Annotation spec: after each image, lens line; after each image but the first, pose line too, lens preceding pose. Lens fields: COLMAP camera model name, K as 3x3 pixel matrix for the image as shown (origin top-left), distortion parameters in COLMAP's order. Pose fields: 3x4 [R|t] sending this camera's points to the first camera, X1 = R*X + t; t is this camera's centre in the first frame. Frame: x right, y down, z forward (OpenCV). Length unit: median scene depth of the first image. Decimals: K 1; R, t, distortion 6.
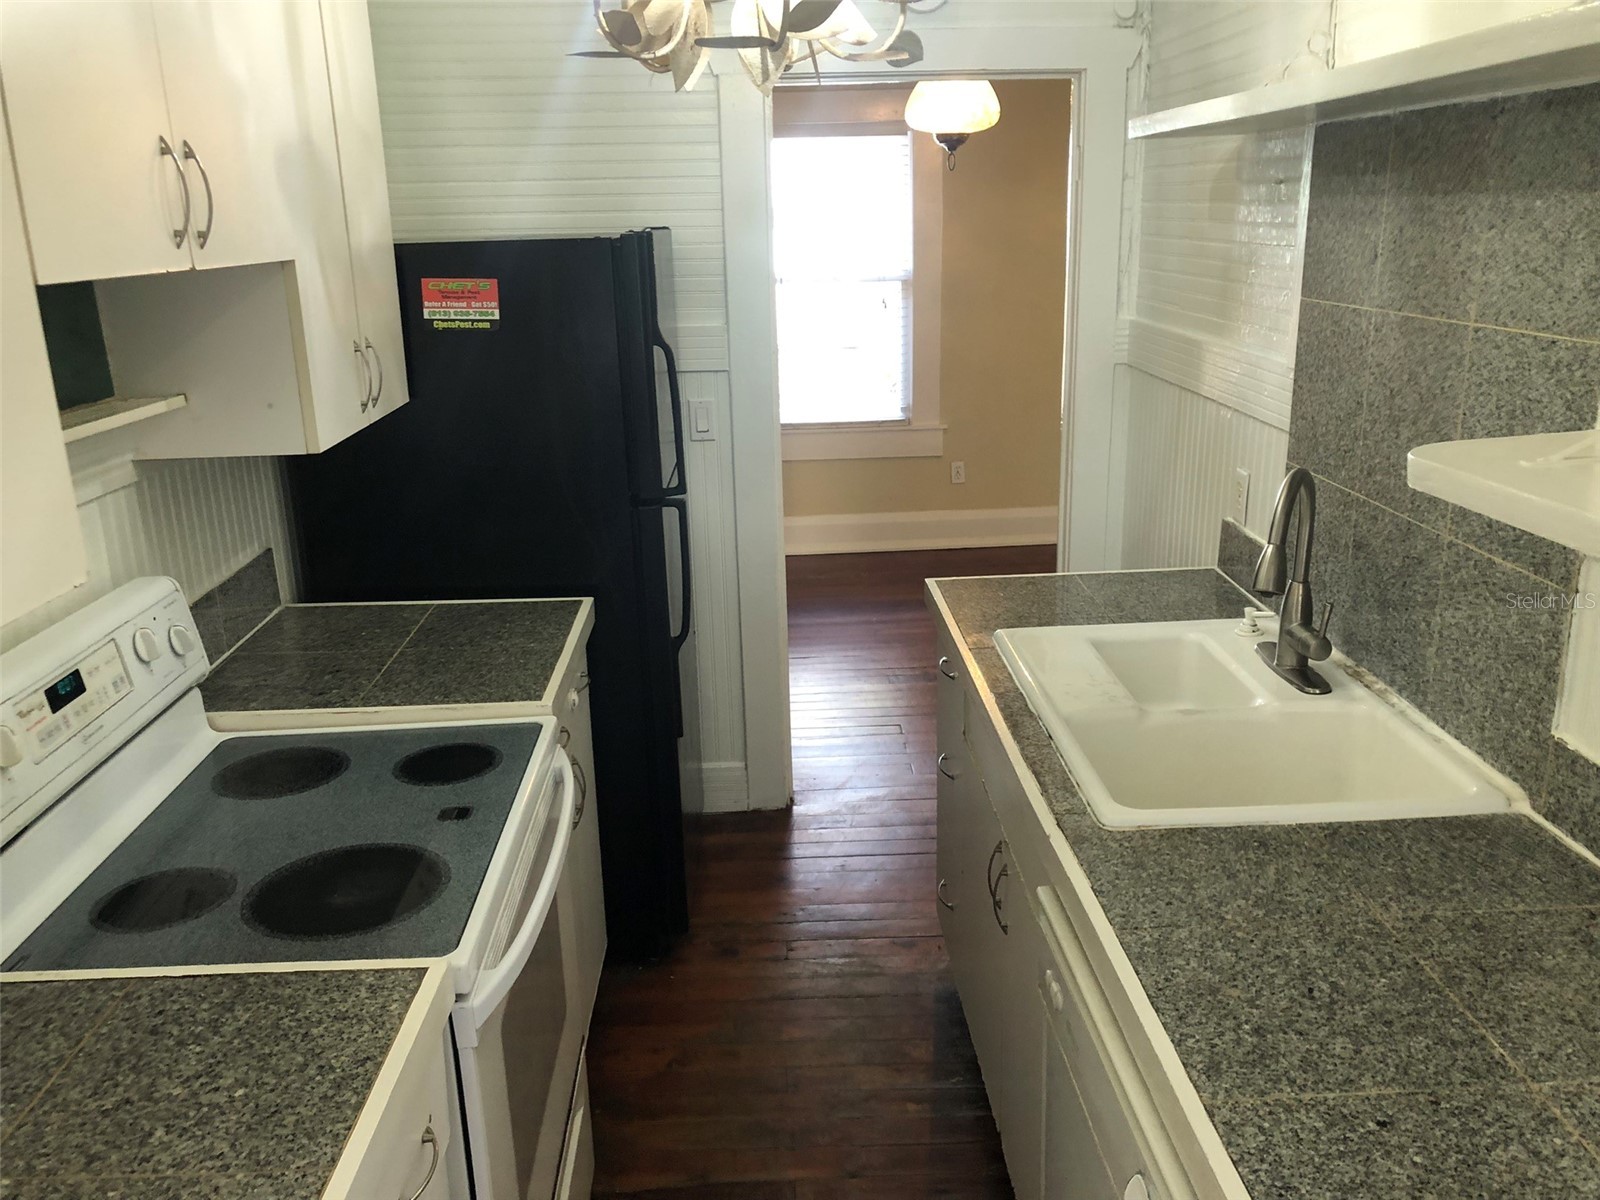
lens RADIAL K [[1339.9, 0, 800.0], [0, 1339.9, 600.0], [0, 0, 1]] dist [-0.006311, -0.002964]
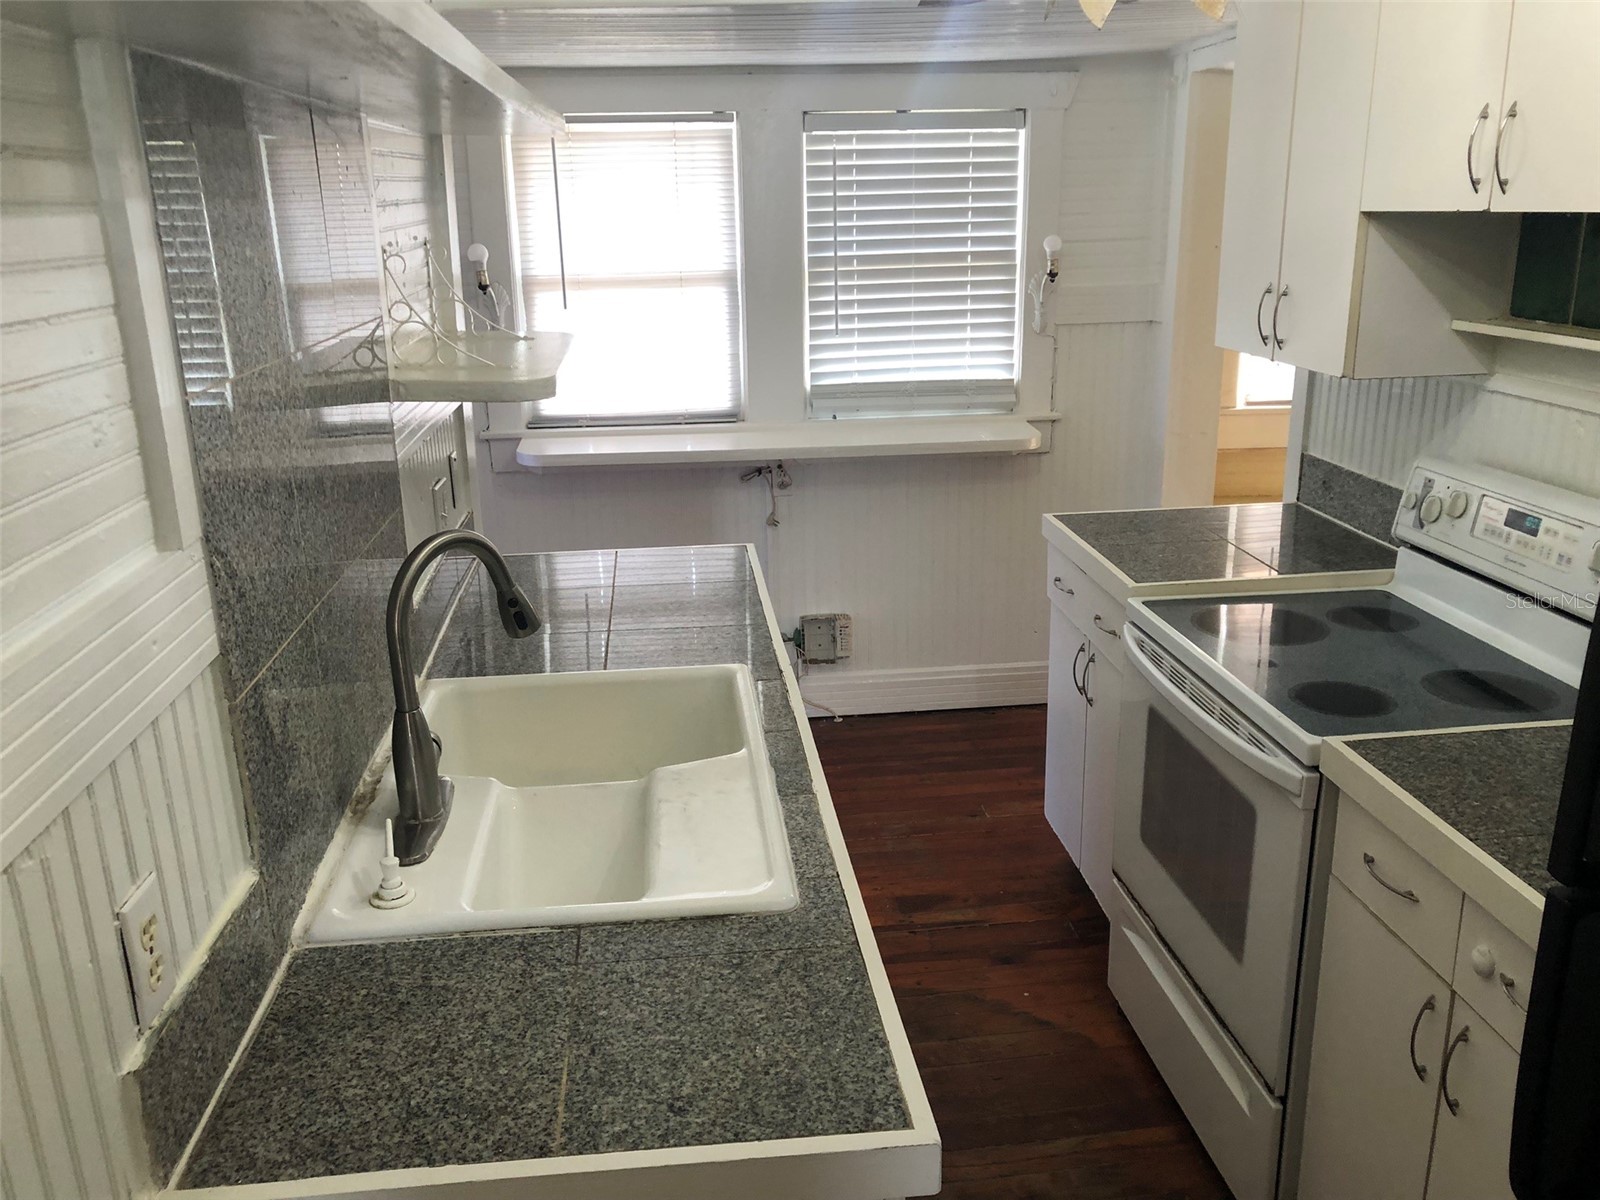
lens RADIAL K [[1313.7, 0, 782.3], [0, 1313.7, 596.4], [0, 0, 1]] dist [0.096956, -0.173159]
pose [[-0.997214, 0.063592, -0.038983, 0.218131], [0.032912, 0.844144, 0.535105, -0.539961], [0.066936, 0.532331, -0.843886, 1.884720]]
